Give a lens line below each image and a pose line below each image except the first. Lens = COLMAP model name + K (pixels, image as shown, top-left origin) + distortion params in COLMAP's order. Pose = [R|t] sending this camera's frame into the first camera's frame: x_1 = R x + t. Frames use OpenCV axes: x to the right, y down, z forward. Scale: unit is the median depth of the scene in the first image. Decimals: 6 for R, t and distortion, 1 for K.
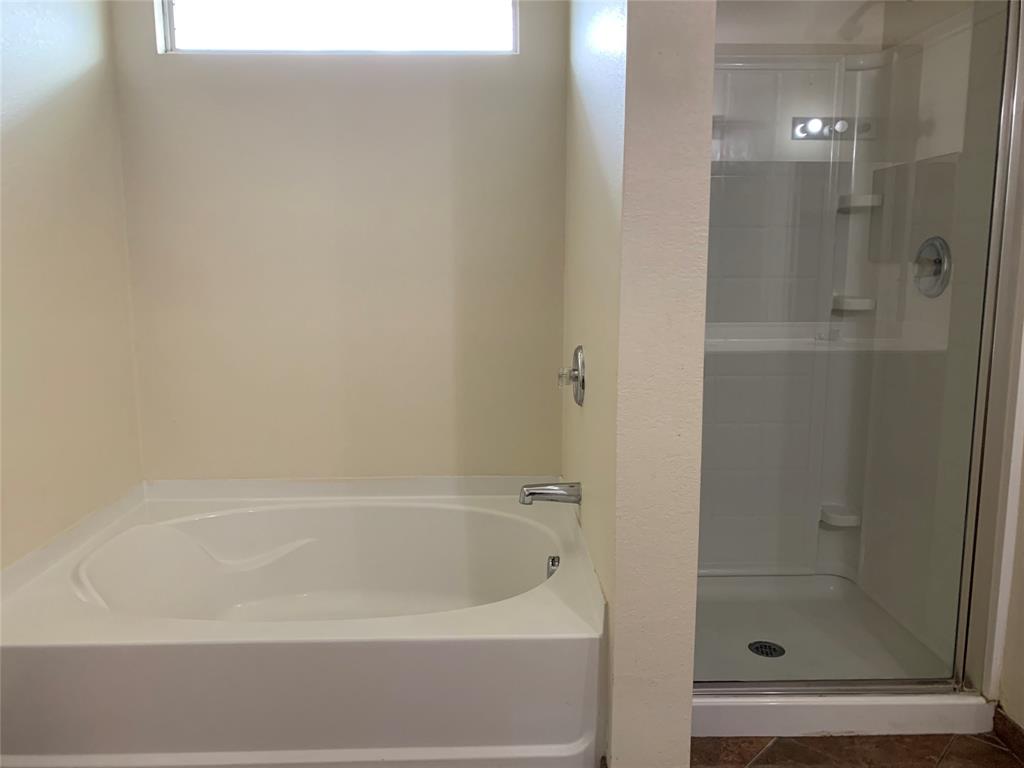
lens RADIAL K [[784.0, 0, 512.0], [0, 784.0, 384.0], [0, 0, 1]] dist [0.012147, -0.002659]
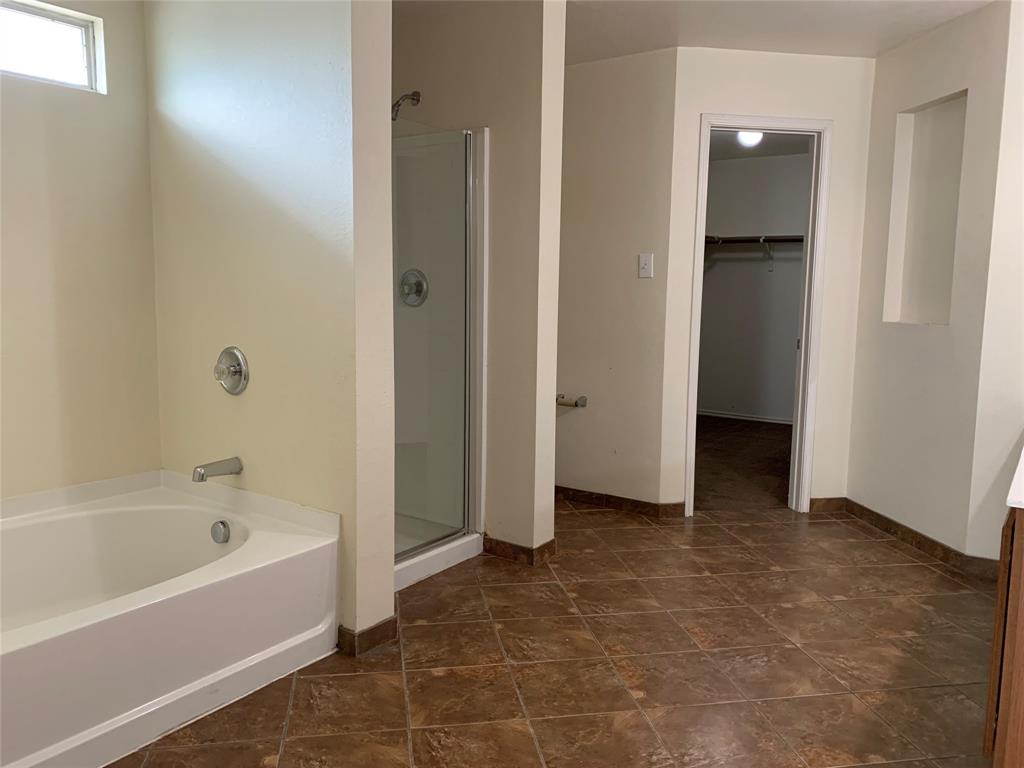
lens RADIAL K [[784.0, 0, 512.0], [0, 784.0, 384.0], [0, 0, 1]] dist [0.012147, -0.002659]
pose [[0.595113, -0.092545, 0.798295, -0.712435], [0.112386, 0.993170, 0.031354, 0.021125], [-0.795745, 0.071058, 0.601449, -0.133451]]
